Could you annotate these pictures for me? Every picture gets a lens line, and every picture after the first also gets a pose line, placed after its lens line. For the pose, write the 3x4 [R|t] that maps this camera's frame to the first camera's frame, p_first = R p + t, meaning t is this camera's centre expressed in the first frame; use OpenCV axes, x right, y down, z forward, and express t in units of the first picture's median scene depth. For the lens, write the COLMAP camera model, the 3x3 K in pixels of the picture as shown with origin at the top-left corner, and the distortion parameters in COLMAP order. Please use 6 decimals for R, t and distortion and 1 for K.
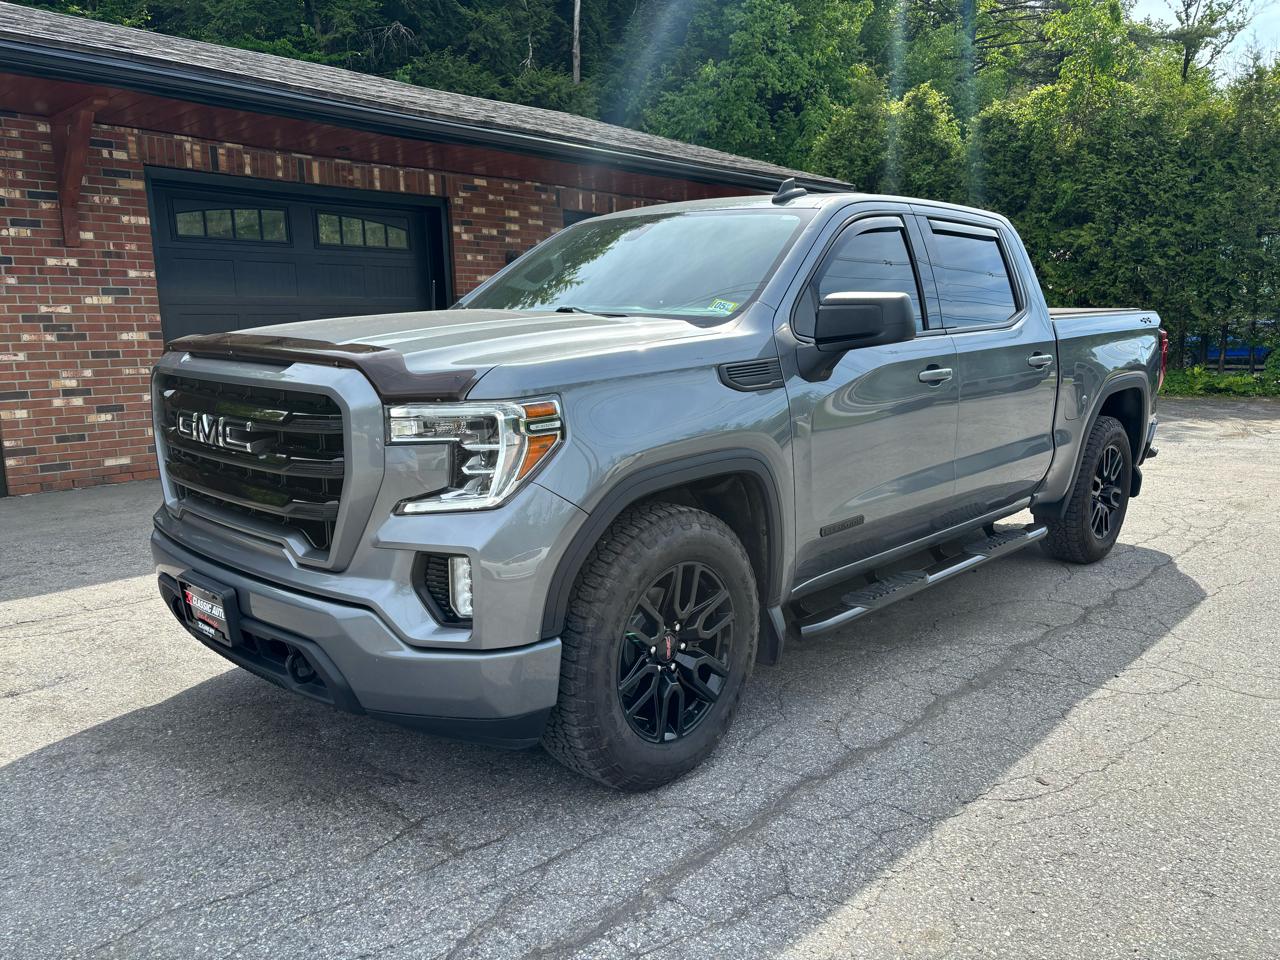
lens RADIAL K [[969.2, 0, 662.4], [0, 969.2, 478.4], [0, 0, 1]] dist [0.067850, -0.055715]
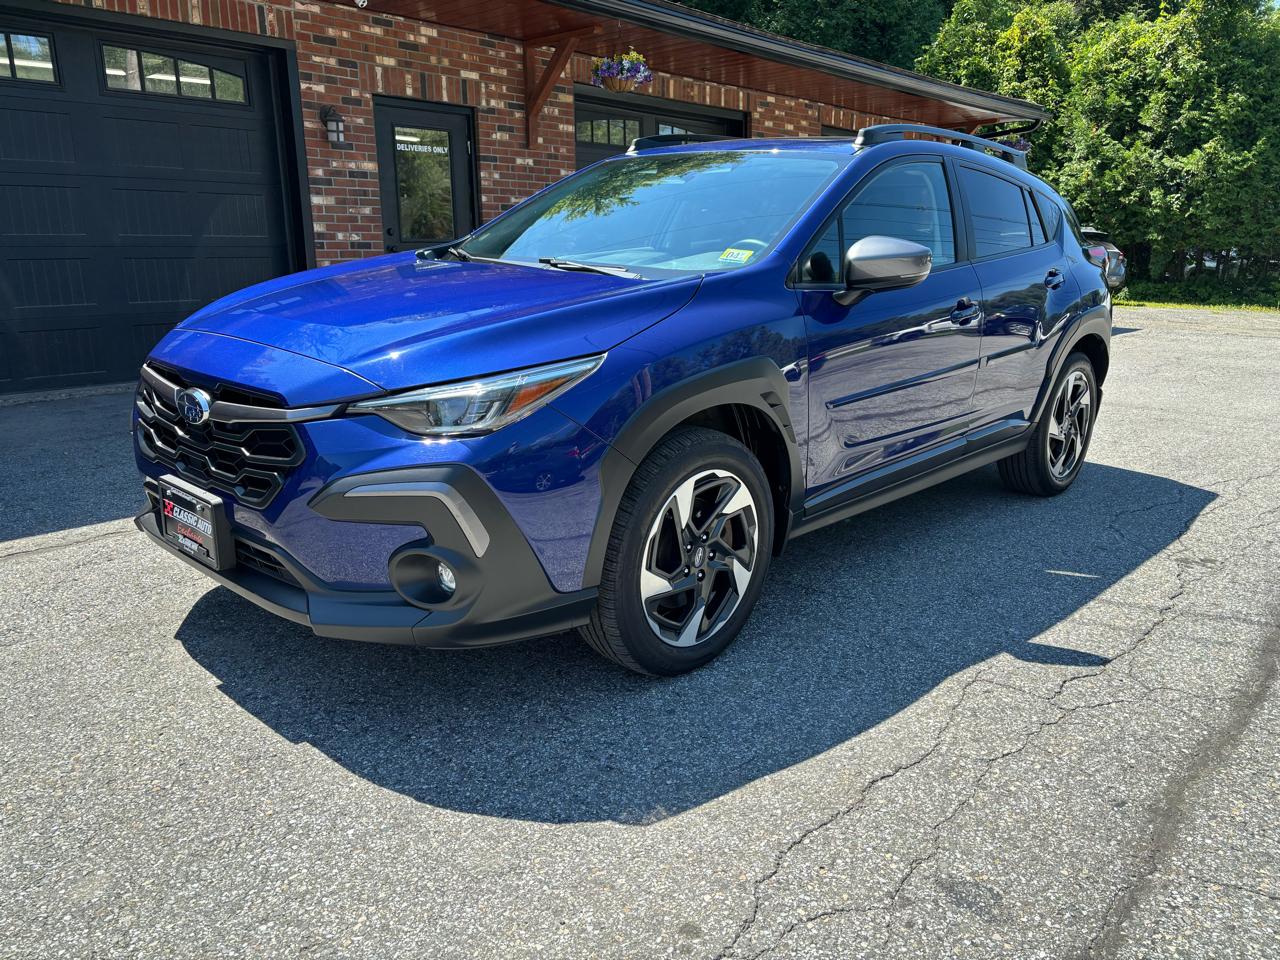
lens RADIAL K [[989.7, 0, 641.8], [0, 989.7, 484.0], [0, 0, 1]] dist [-0.003808, 0.059559]
pose [[0.999739, 0.021433, 0.007943, -0.412360], [-0.021989, 0.996696, 0.078185, 0.074999], [-0.006241, -0.078339, 0.996907, -0.243331]]
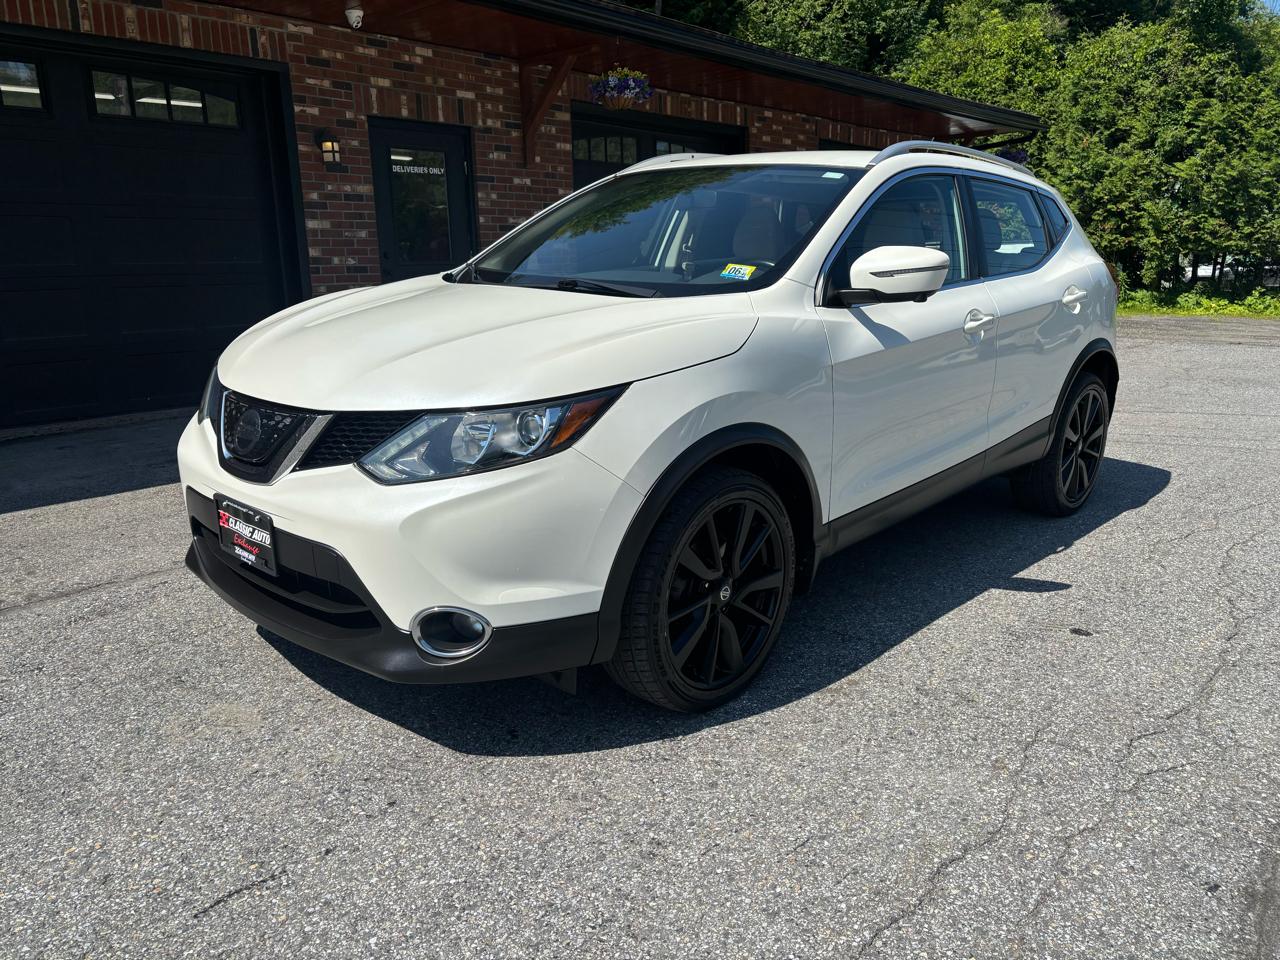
lens RADIAL K [[989.8, 0, 640.0], [0, 989.8, 480.0], [0, 0, 1]] dist [0.015670, 0.009218]
pose [[0.999899, 0.006173, 0.012823, -0.424718], [-0.006959, 0.998039, 0.062201, 0.064361], [-0.012414, -0.062284, 0.997981, -0.220989]]
